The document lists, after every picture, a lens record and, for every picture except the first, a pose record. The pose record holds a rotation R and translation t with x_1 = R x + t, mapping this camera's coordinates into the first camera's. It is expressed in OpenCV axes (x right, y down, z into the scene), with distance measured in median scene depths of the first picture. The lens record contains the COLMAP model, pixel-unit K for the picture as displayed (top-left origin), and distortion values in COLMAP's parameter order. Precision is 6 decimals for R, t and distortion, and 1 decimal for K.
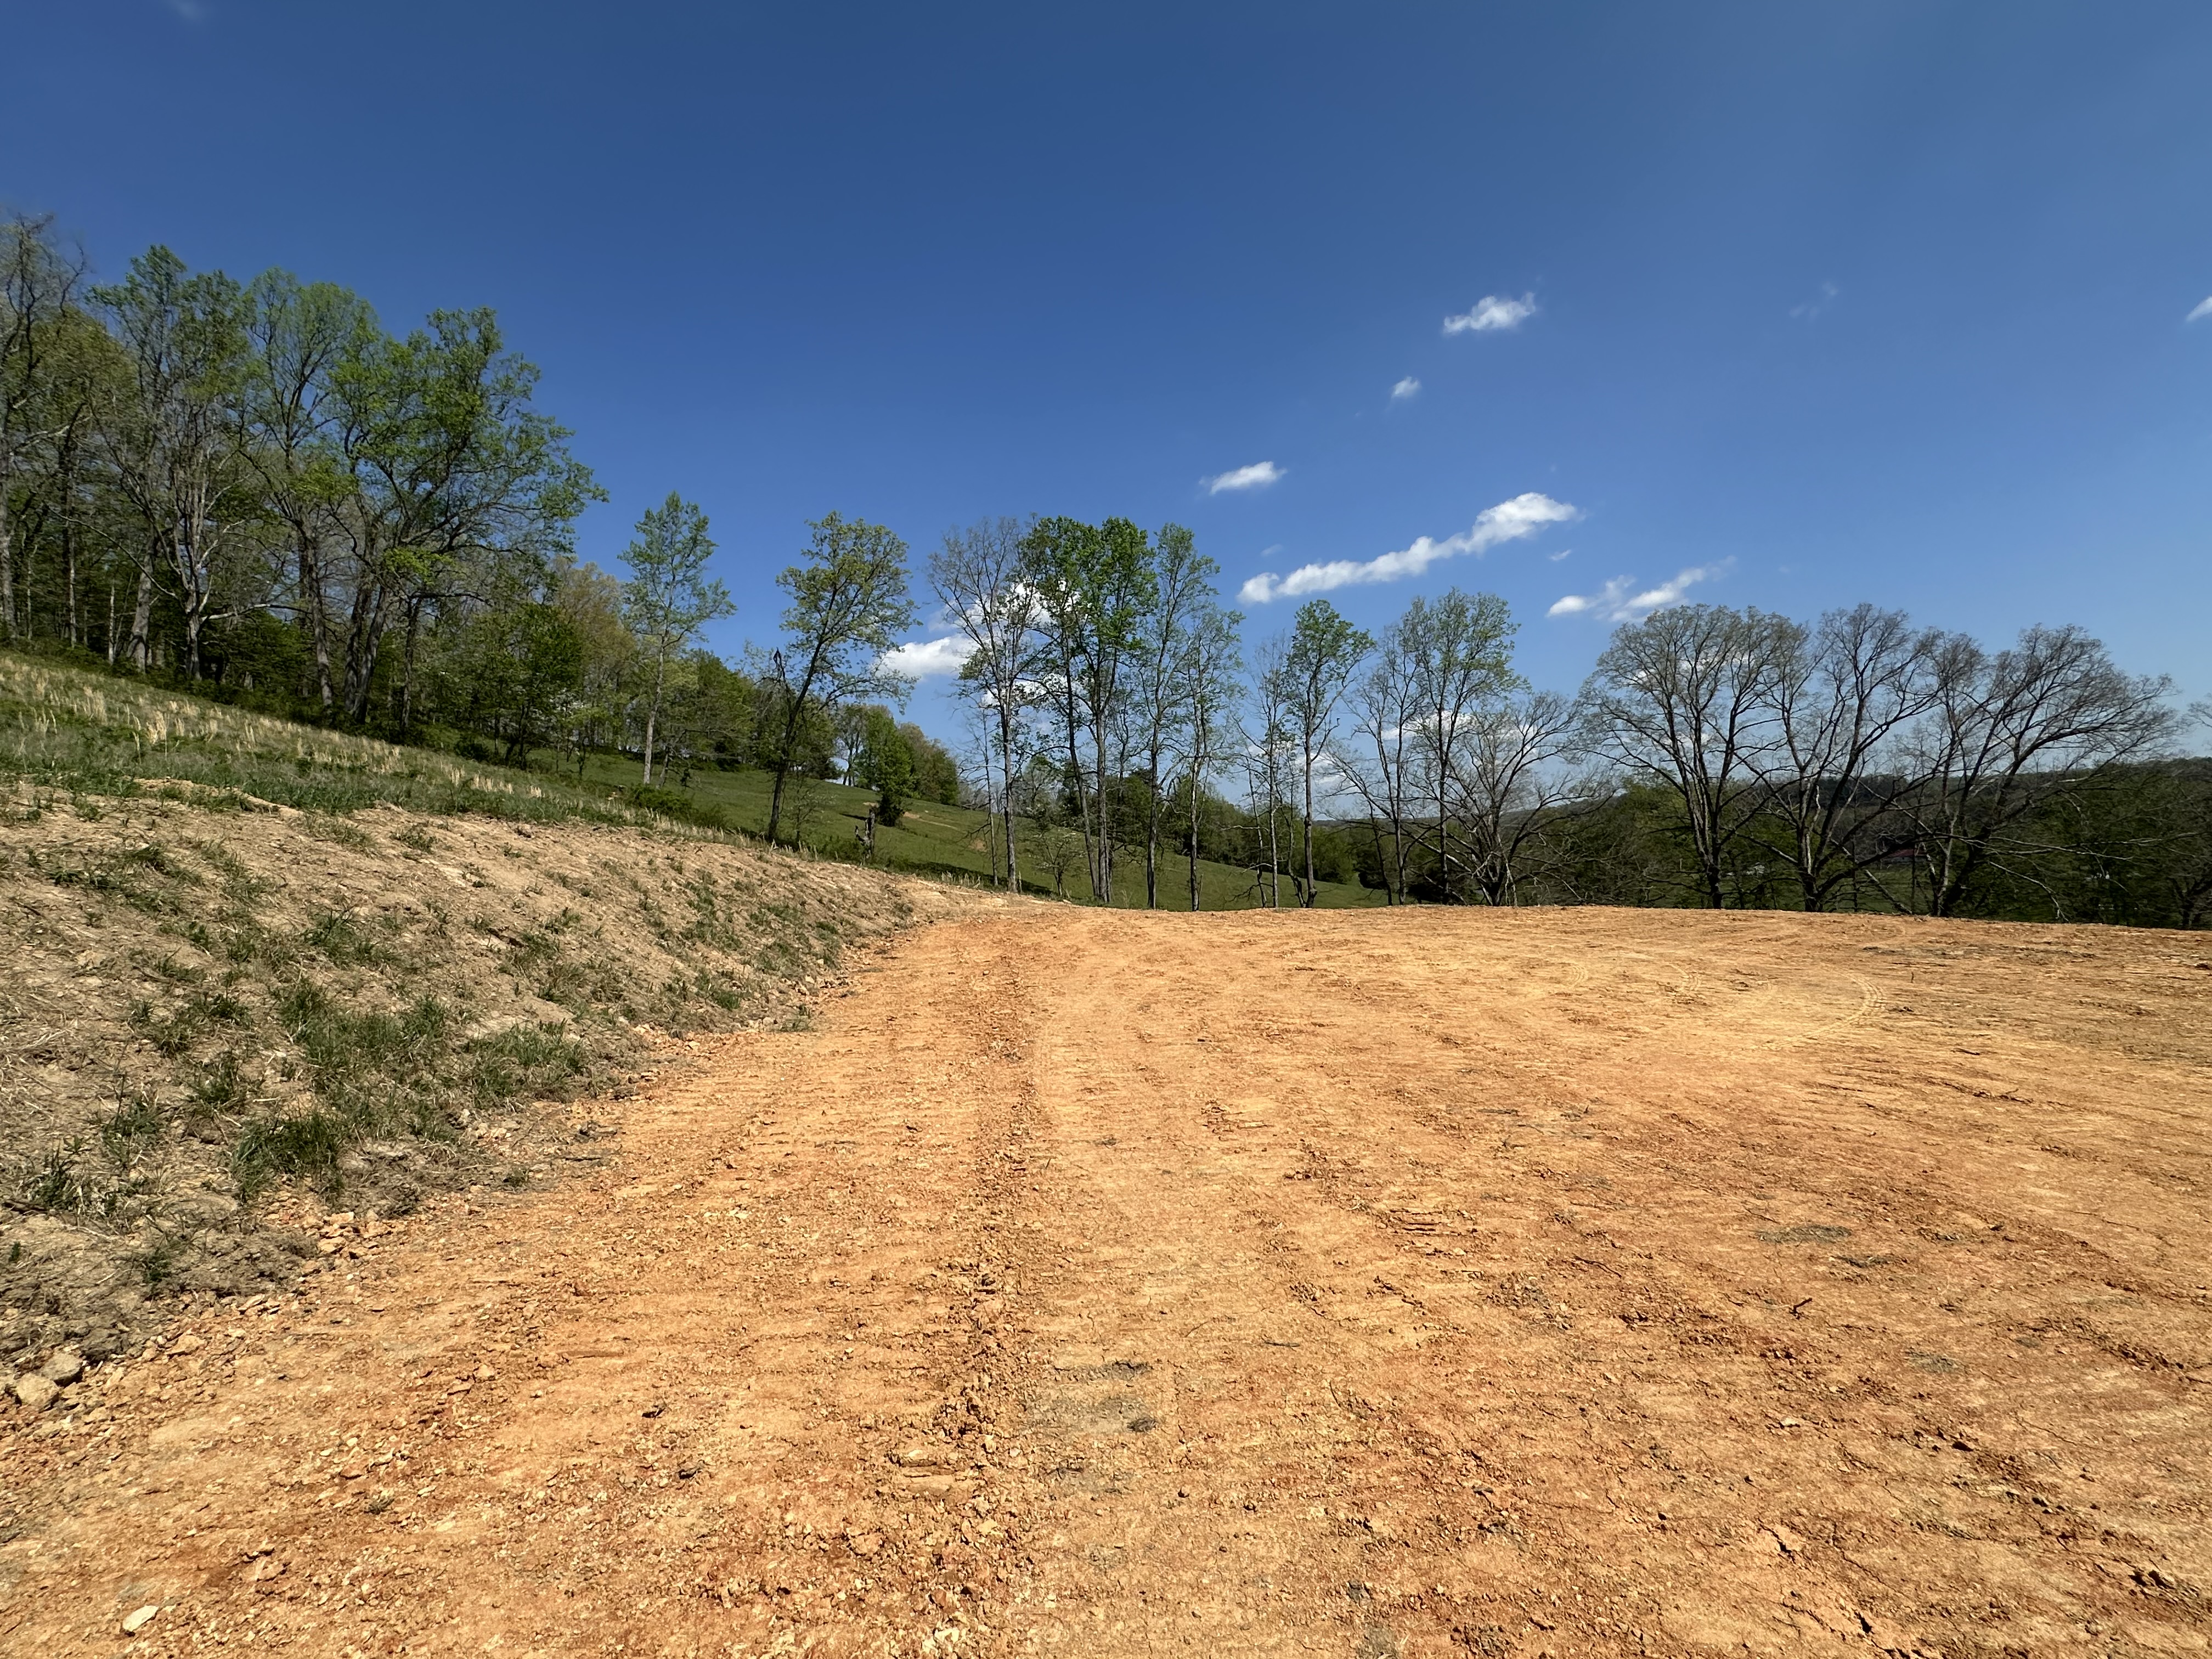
lens RADIAL K [[1009.0, 0, 1105.9], [0, 1009.0, 835.6], [0, 0, 1]] dist [-0.001315, 0.000055]
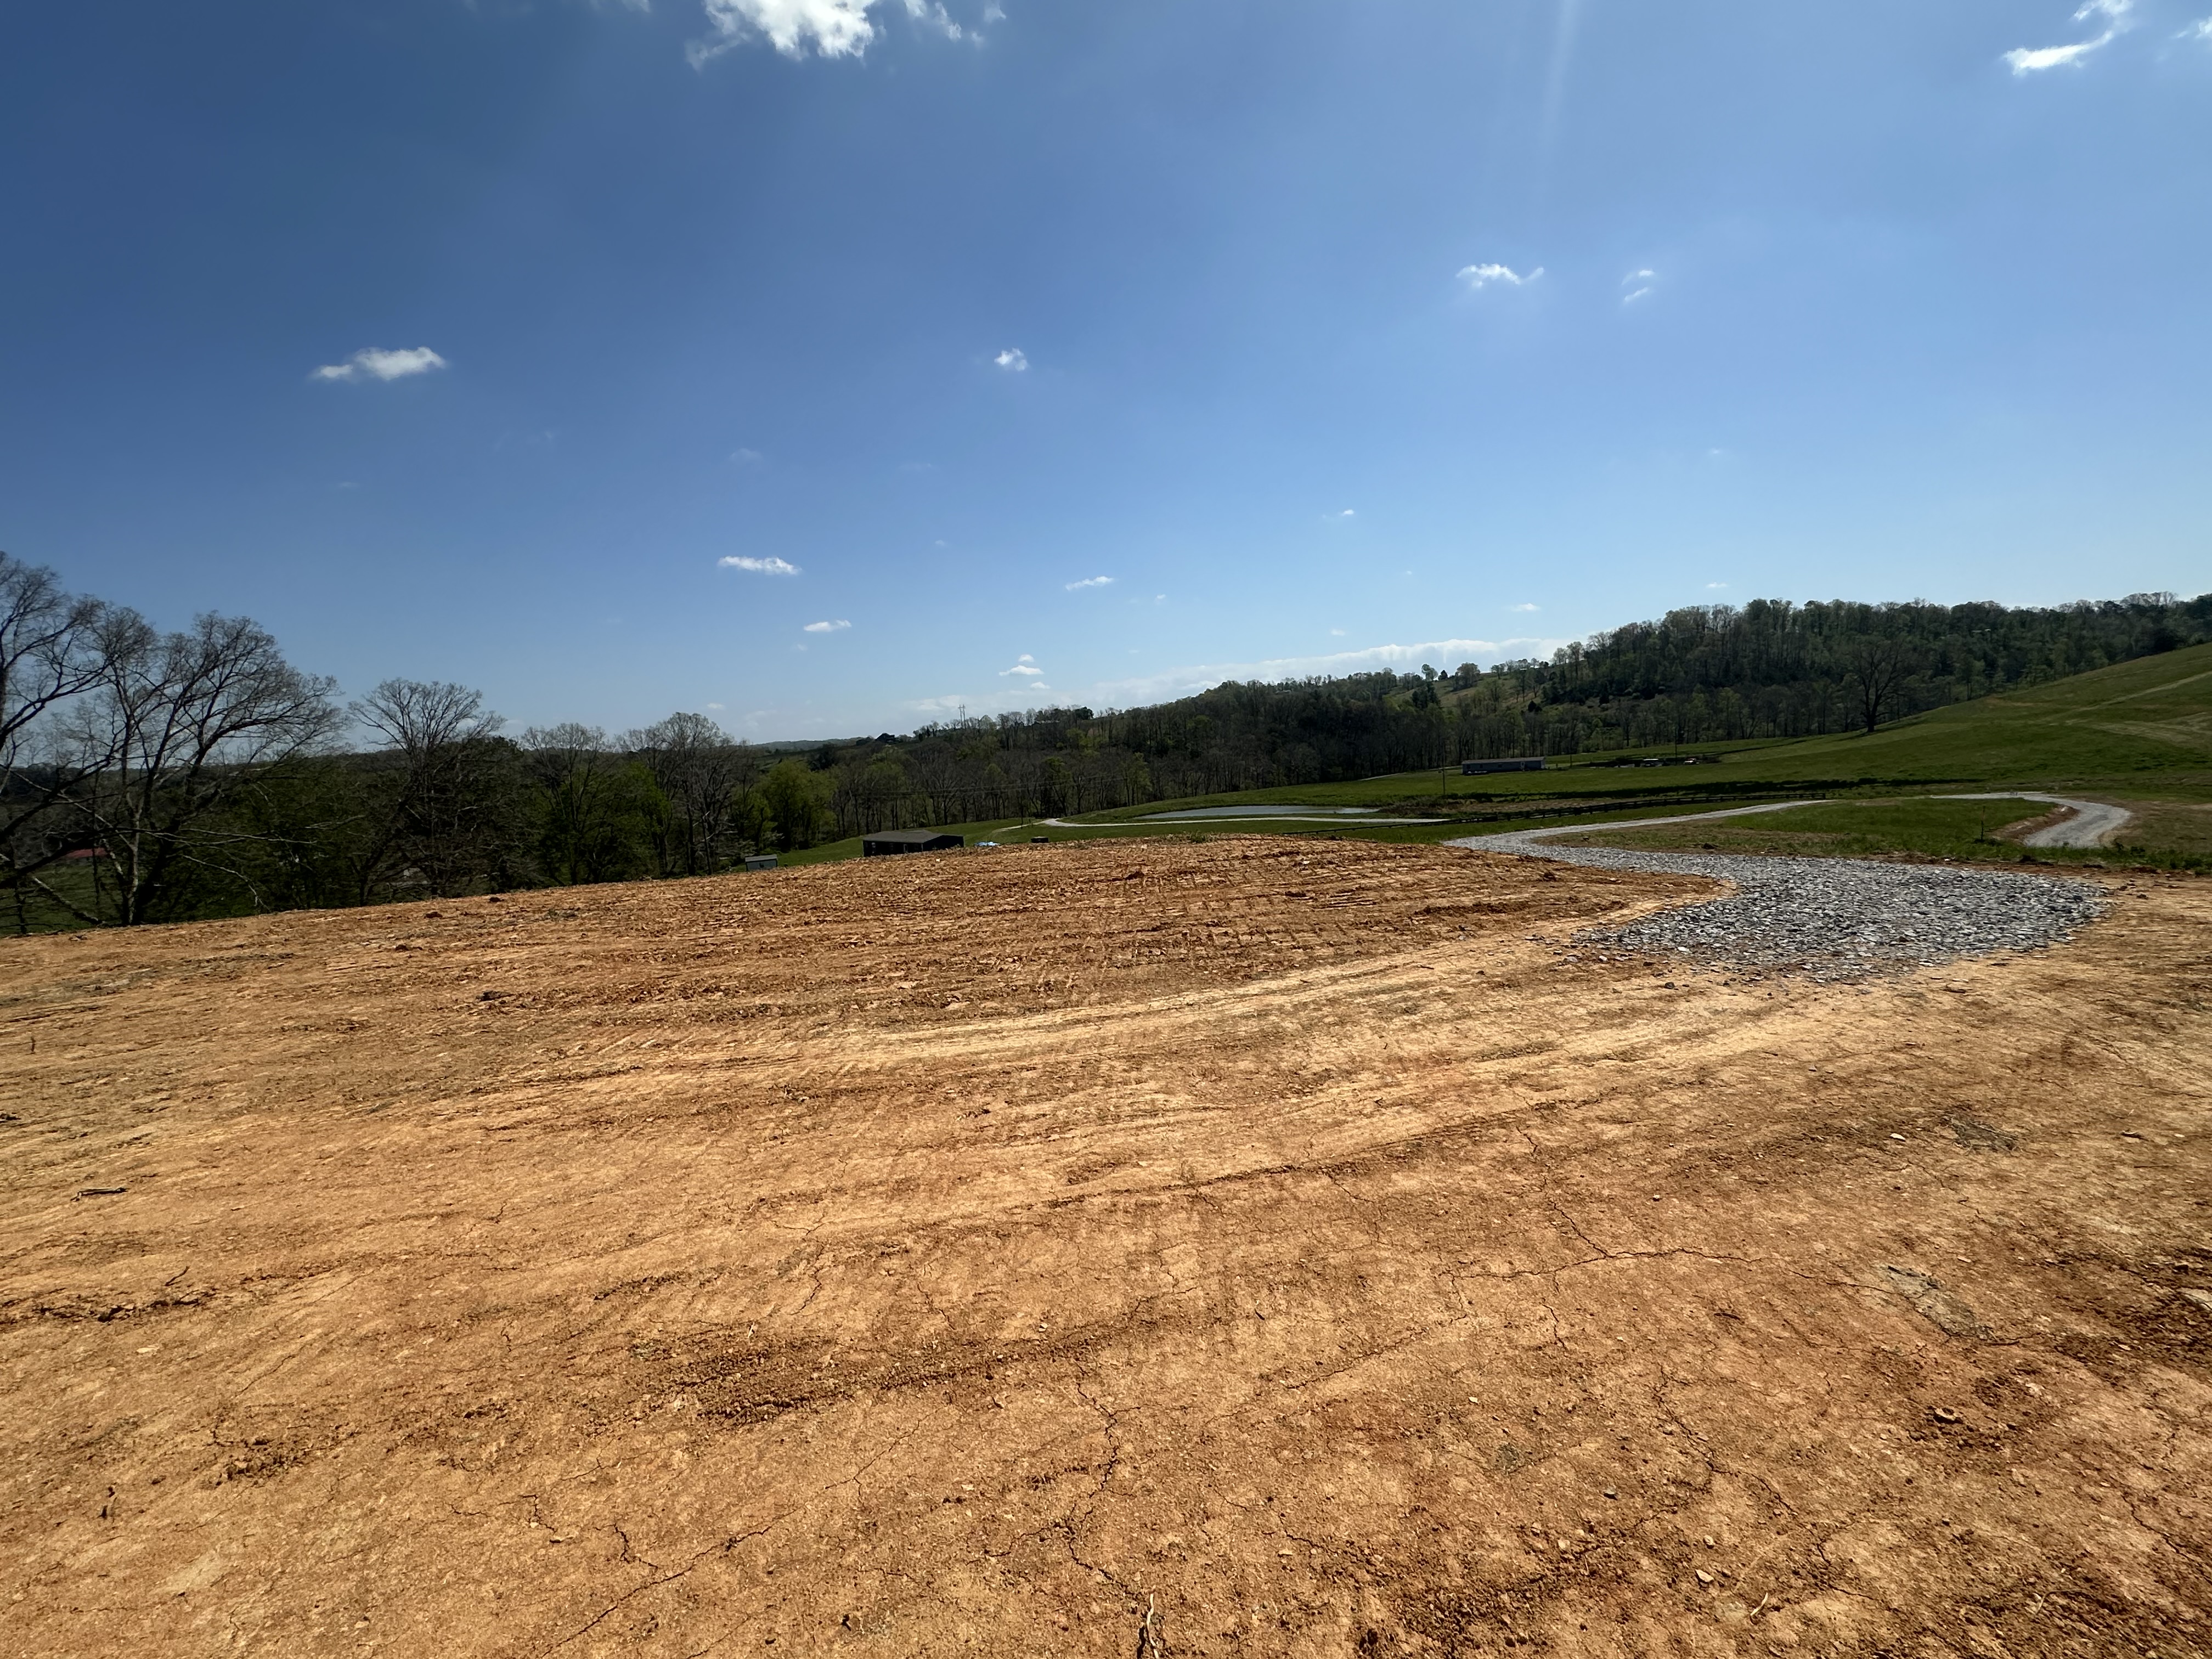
lens RADIAL K [[1009.0, 0, 1105.9], [0, 1009.0, 835.6], [0, 0, 1]] dist [-0.001315, 0.000055]
pose [[0.108752, -0.060307, 0.992238, 0.162773], [0.052531, 0.997112, 0.054846, 0.007041], [-0.992680, 0.046158, 0.111605, 0.164535]]
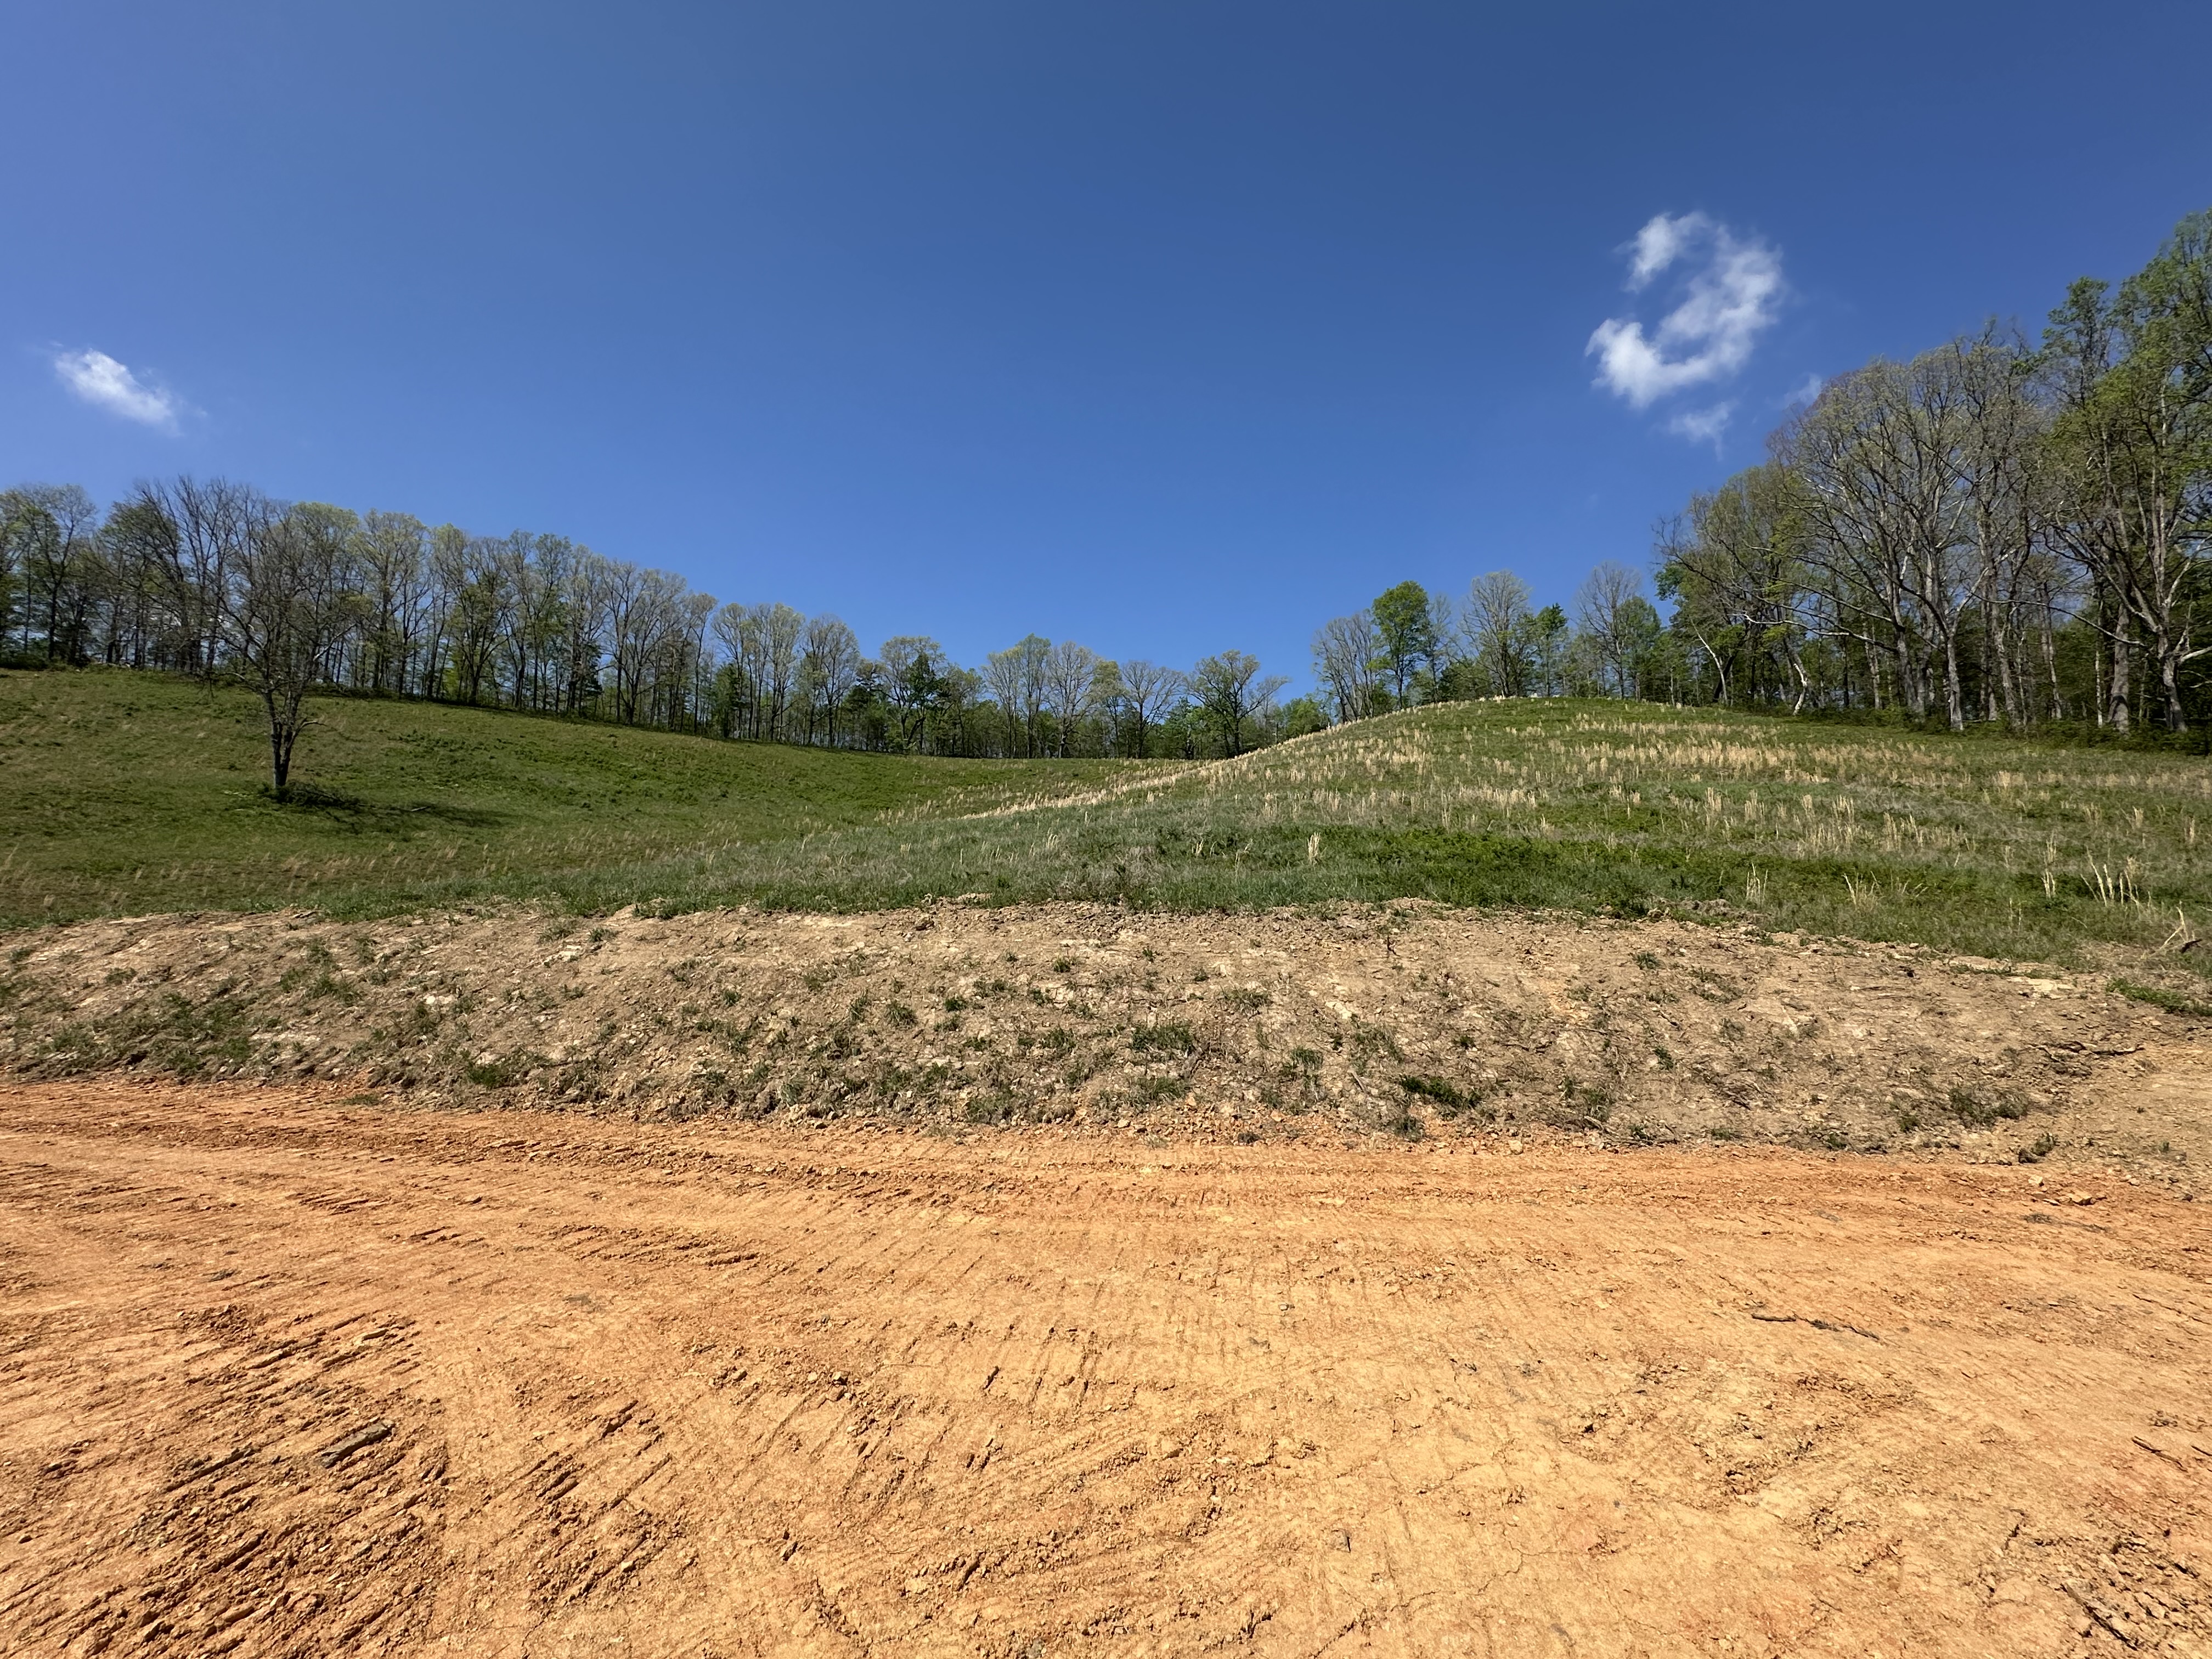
lens RADIAL K [[1006.3, 0, 1103.6], [0, 1006.3, 833.1], [0, 0, 1]] dist [-0.004967, 0.000988]
pose [[-0.190043, -0.091729, -0.977481, 0.395807], [0.010628, 0.995375, -0.095475, 0.003362], [0.981718, -0.028533, -0.188189, 1.267908]]
